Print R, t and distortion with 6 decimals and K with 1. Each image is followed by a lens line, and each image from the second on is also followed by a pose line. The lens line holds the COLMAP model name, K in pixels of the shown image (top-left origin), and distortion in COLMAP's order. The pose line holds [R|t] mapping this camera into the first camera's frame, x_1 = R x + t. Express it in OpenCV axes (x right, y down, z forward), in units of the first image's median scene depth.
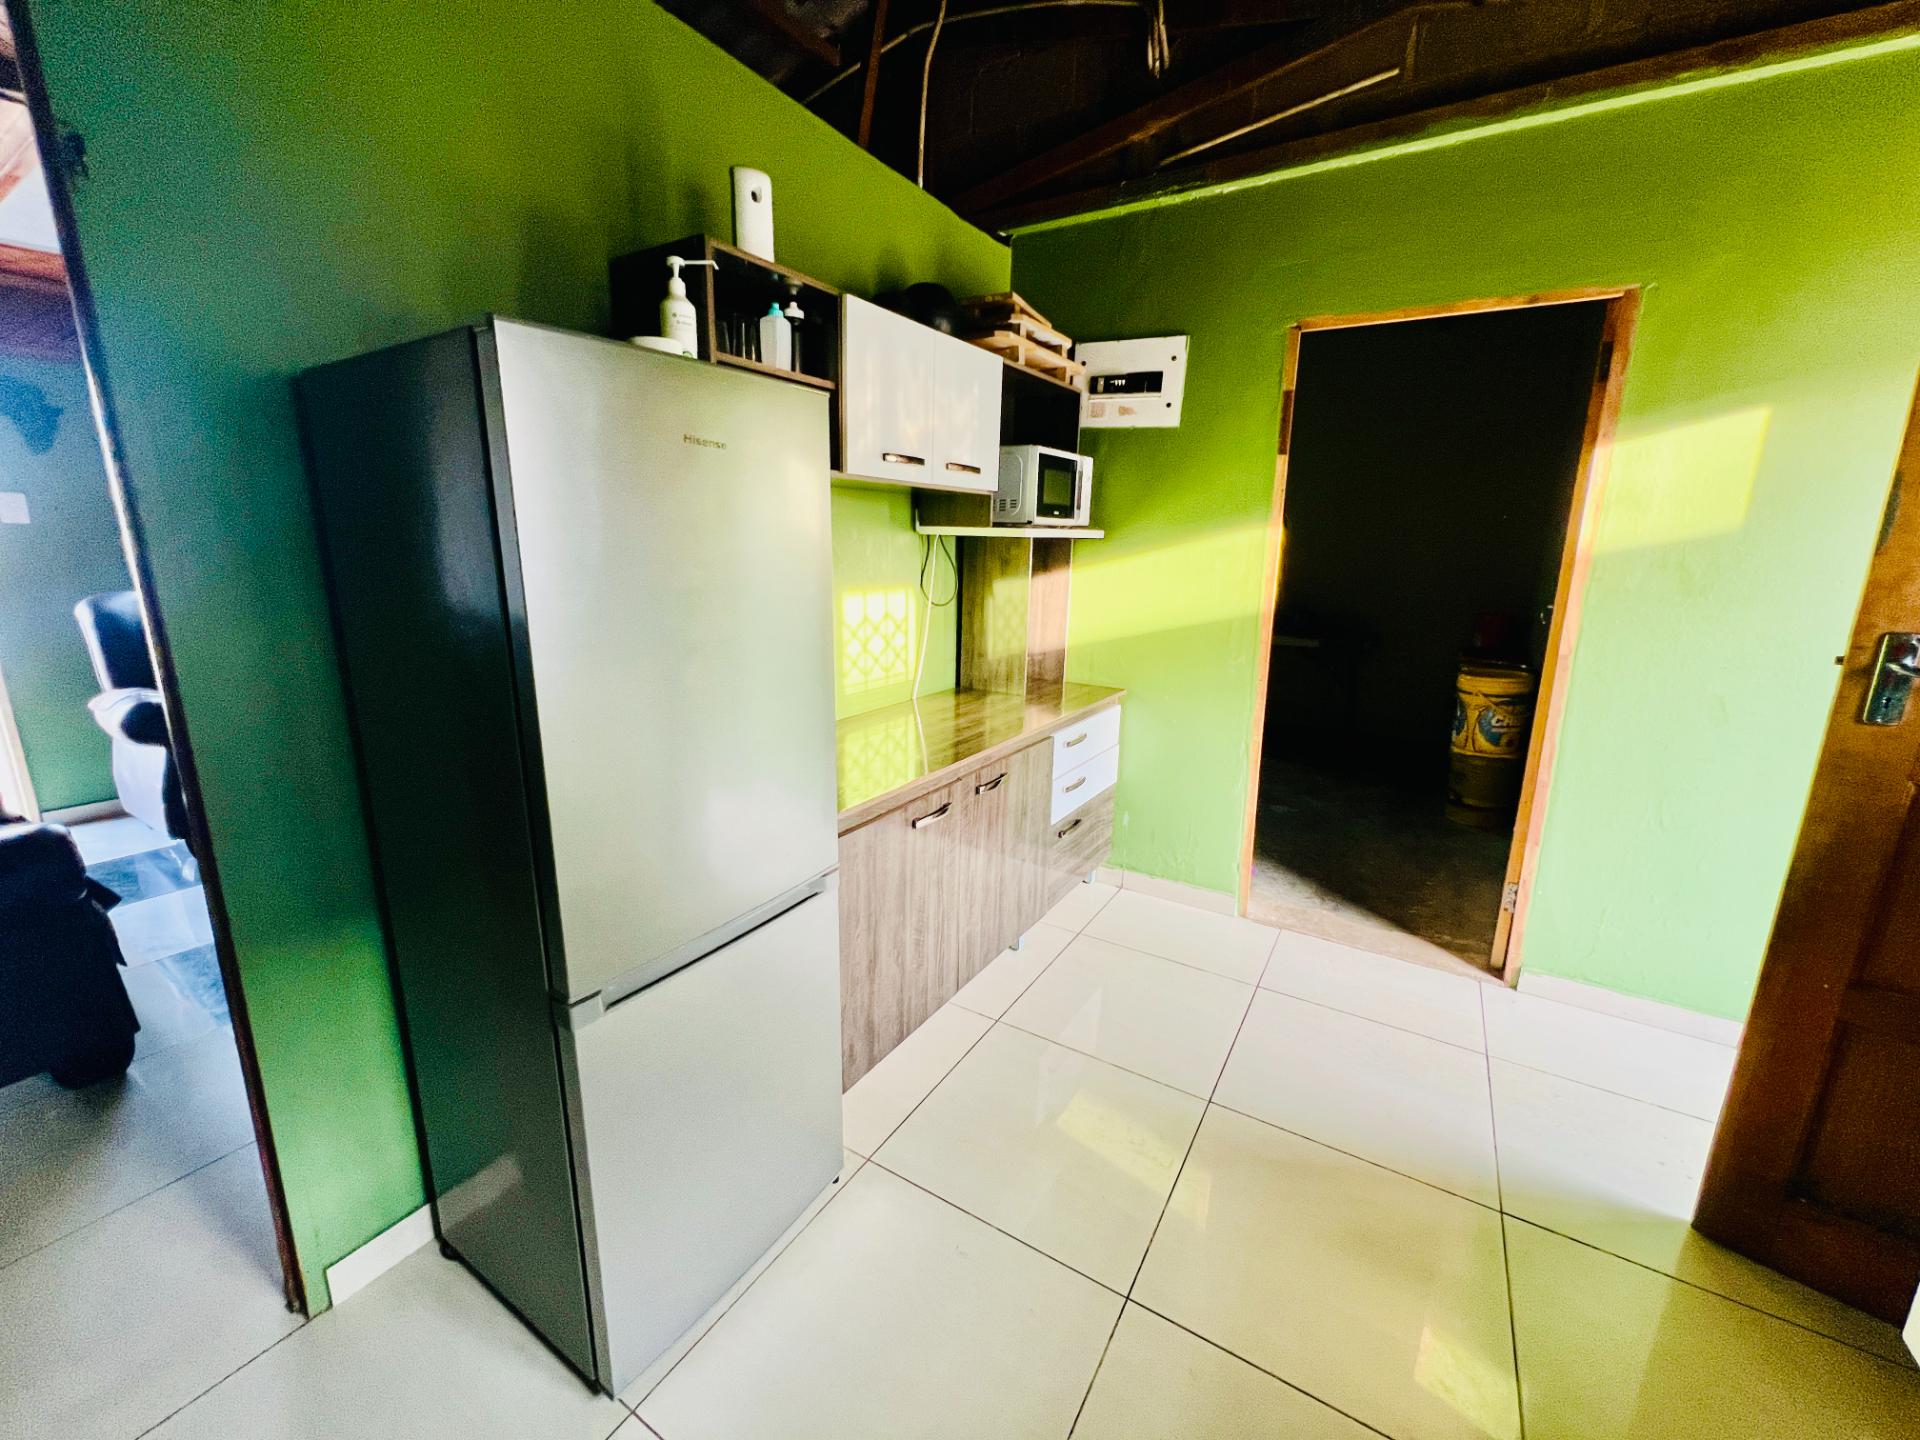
lens RADIAL K [[767.5, 0, 958.0], [0, 767.5, 721.5], [0, 0, 1]] dist [-0.001687, 0.000063]
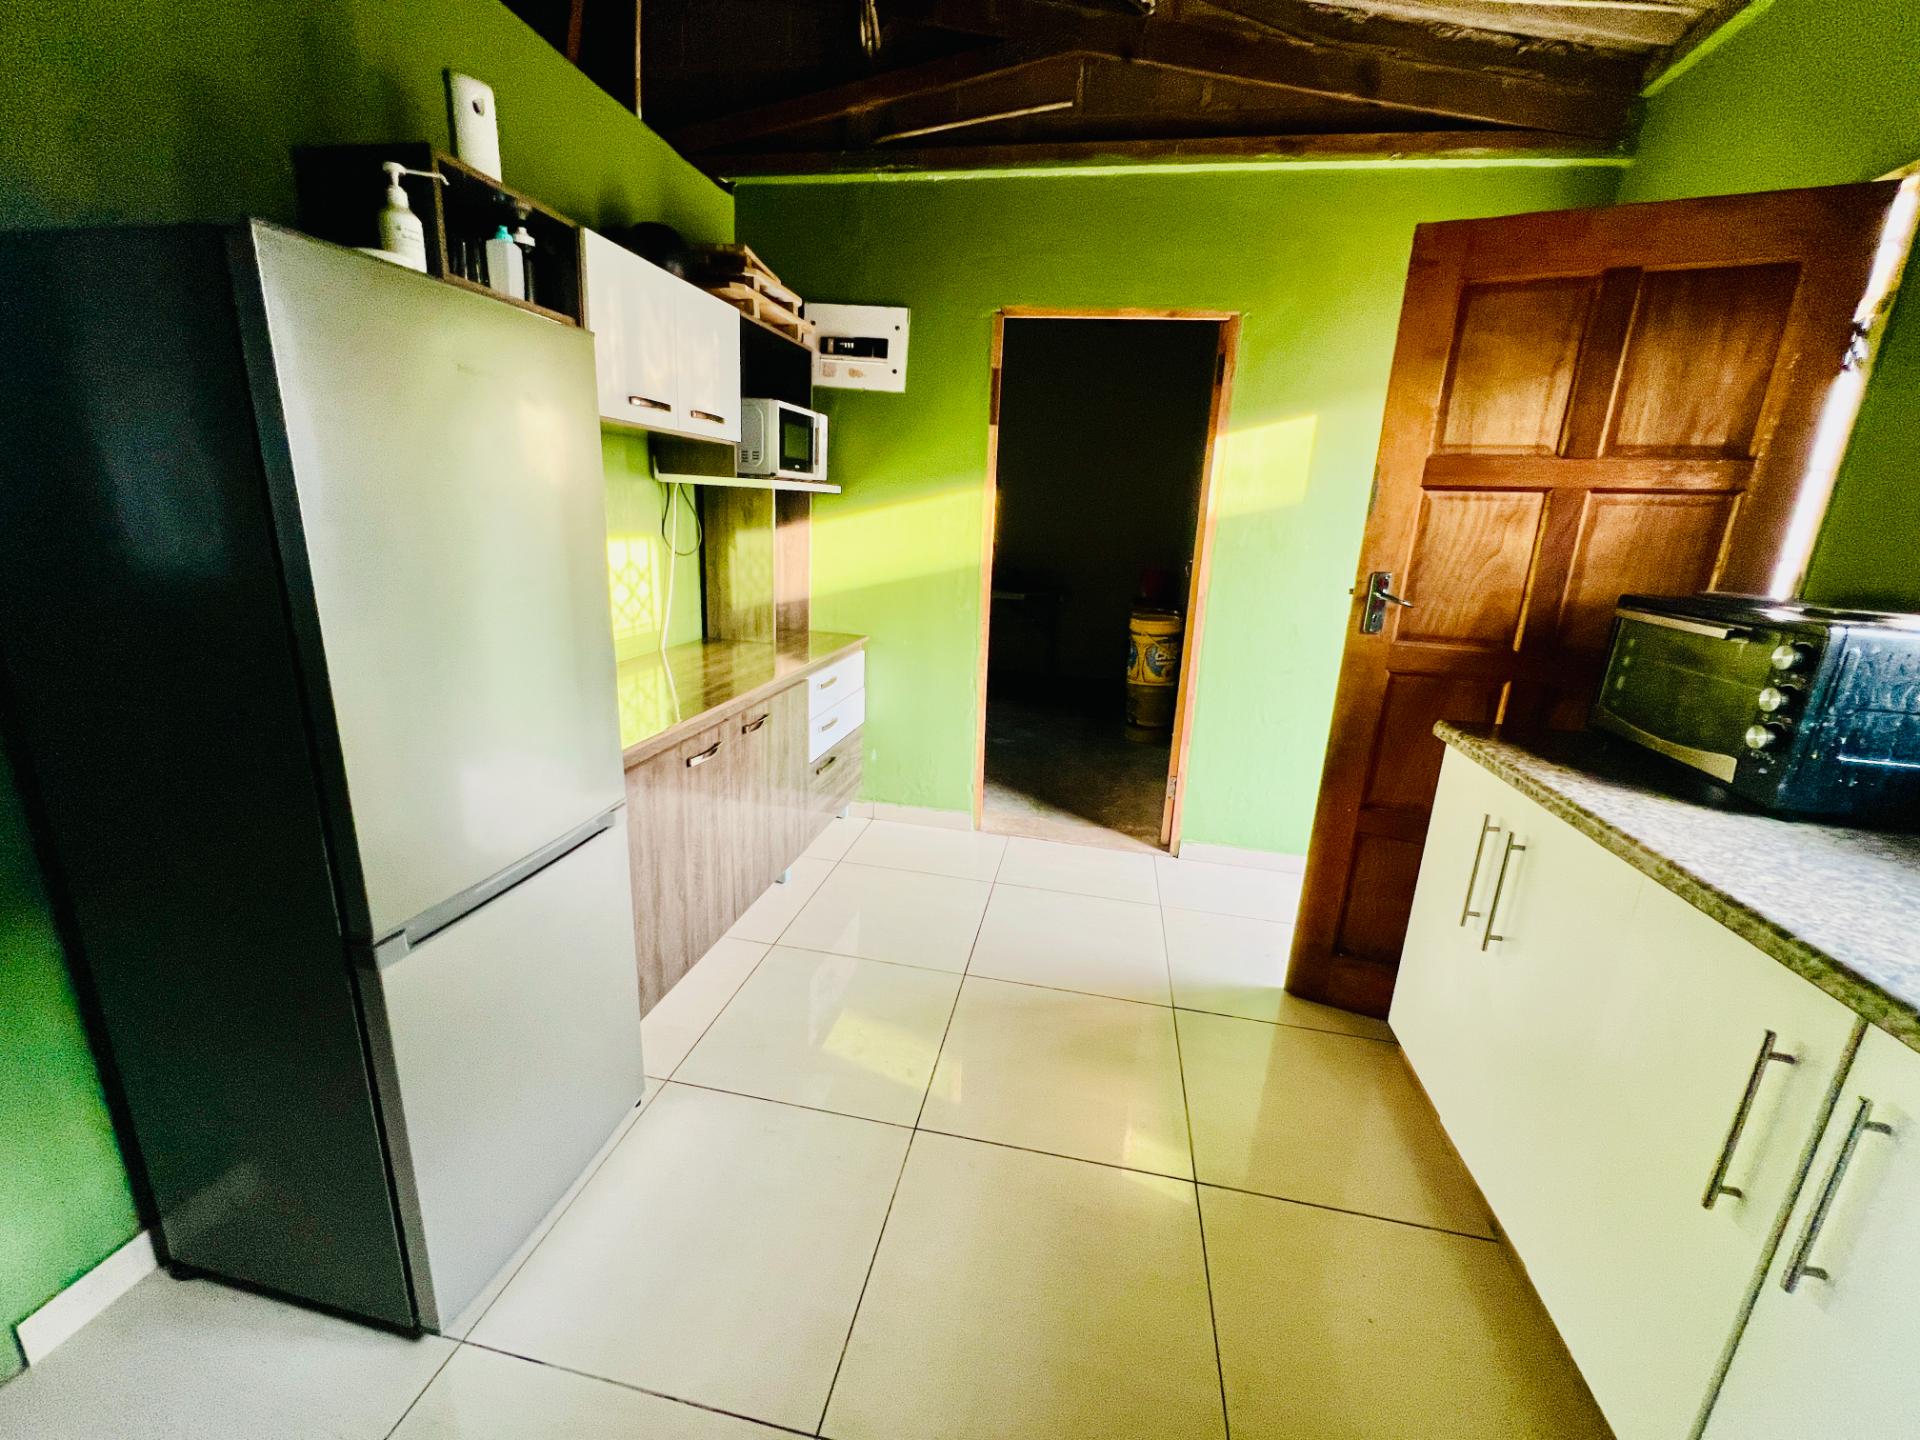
lens RADIAL K [[767.5, 0, 958.0], [0, 767.5, 721.5], [0, 0, 1]] dist [-0.001687, 0.000063]
pose [[0.935779, -0.064294, 0.346675, -0.055723], [0.047125, 0.997219, 0.057740, 0.027235], [-0.349423, -0.037694, 0.936206, -0.077197]]
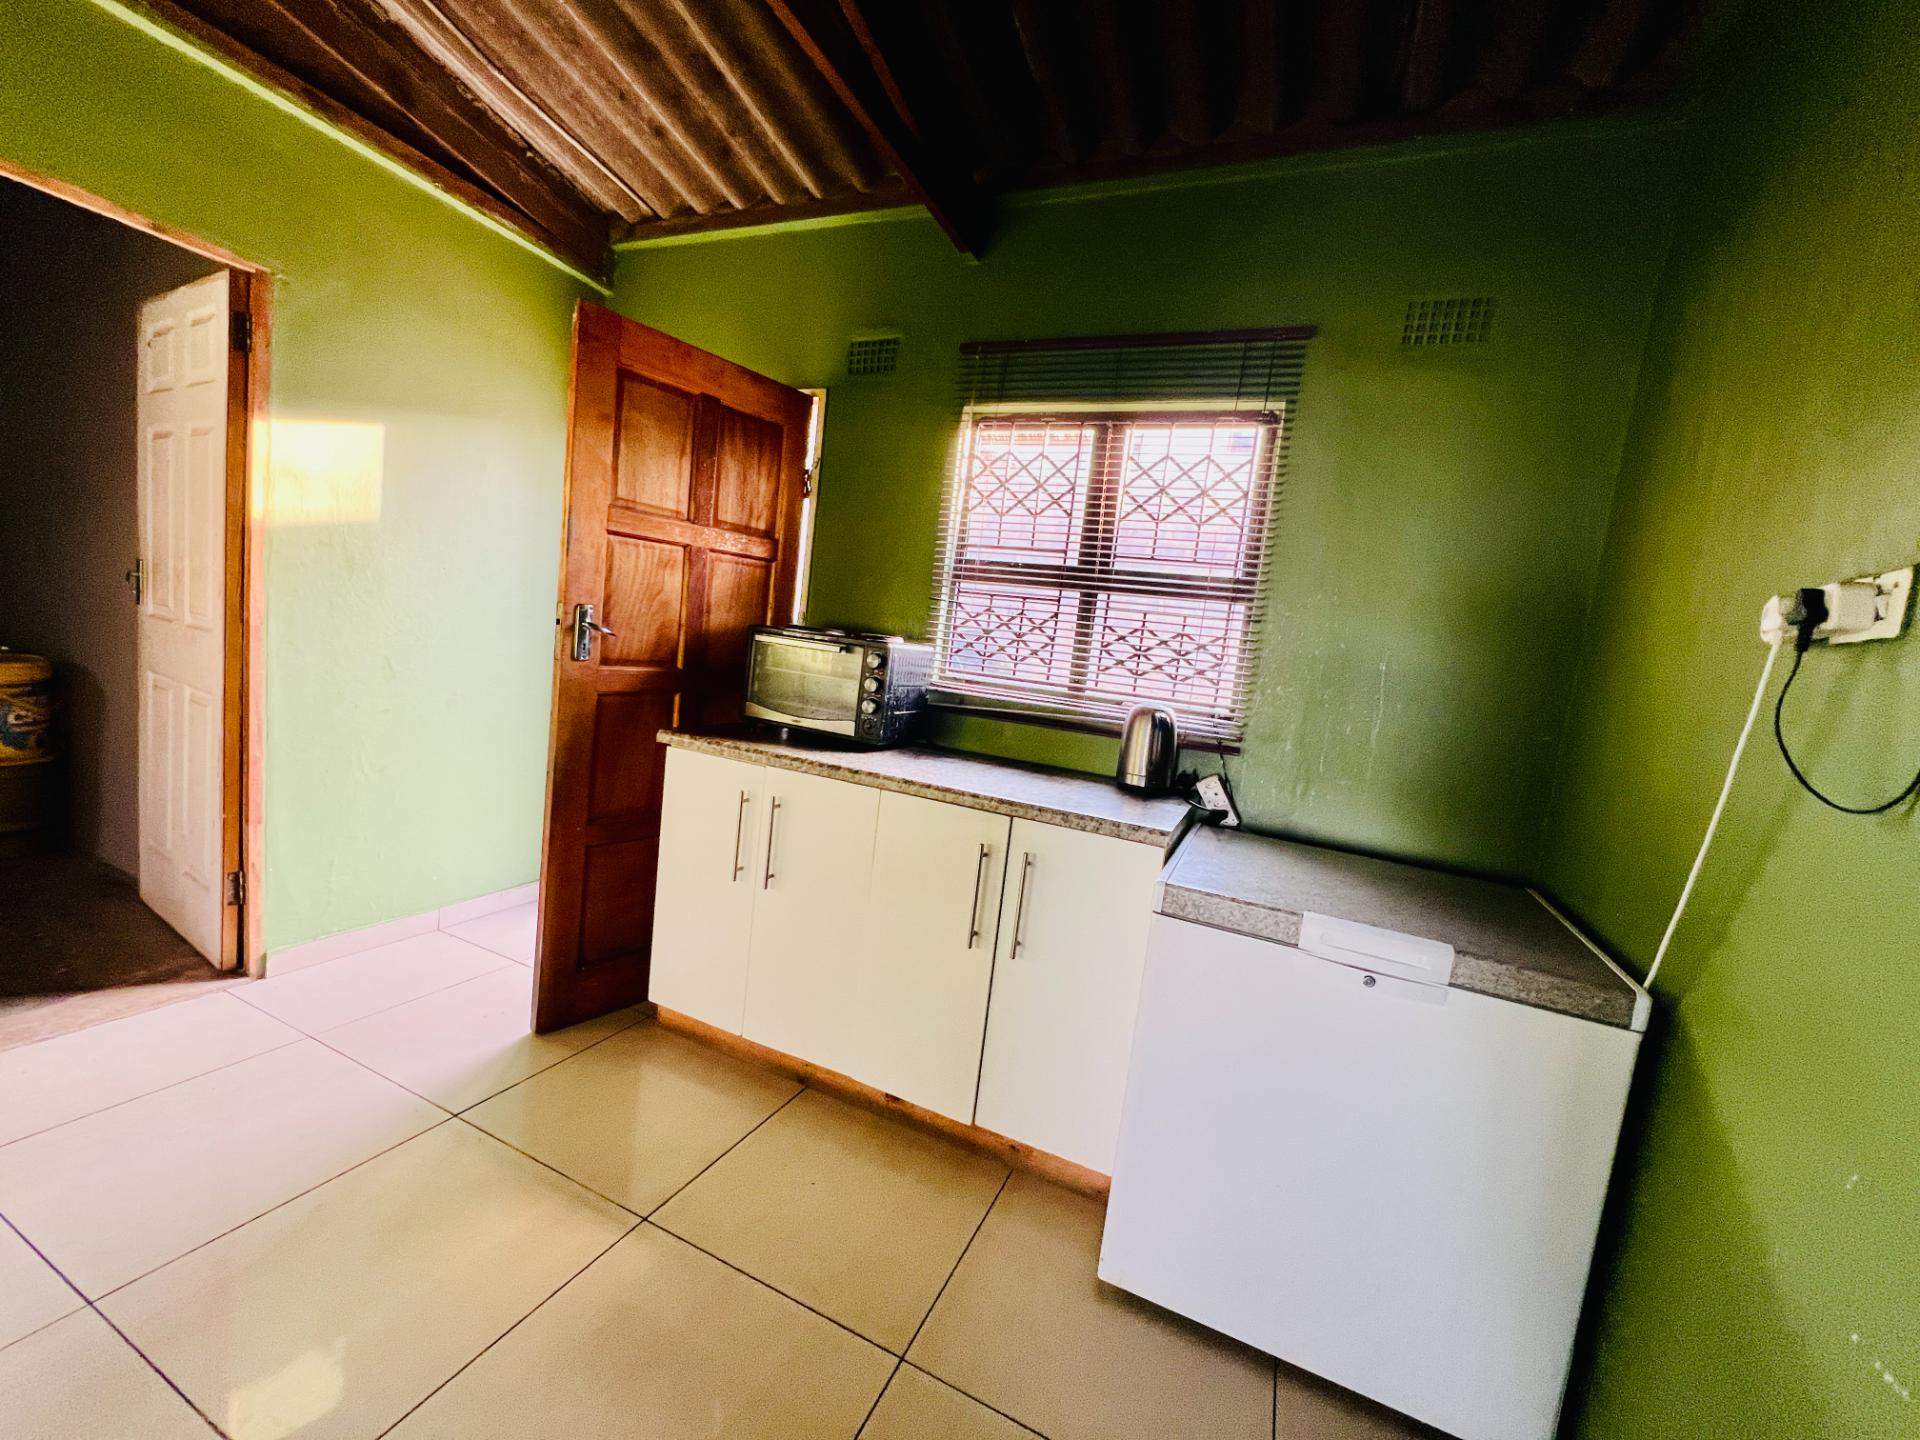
lens RADIAL K [[767.5, 0, 958.0], [0, 767.5, 721.5], [0, 0, 1]] dist [-0.001687, 0.000063]
pose [[-0.129146, -0.131416, 0.982879, -0.279027], [0.107928, 0.983429, 0.145670, -0.010249], [-0.985735, 0.124892, -0.112823, 0.214503]]
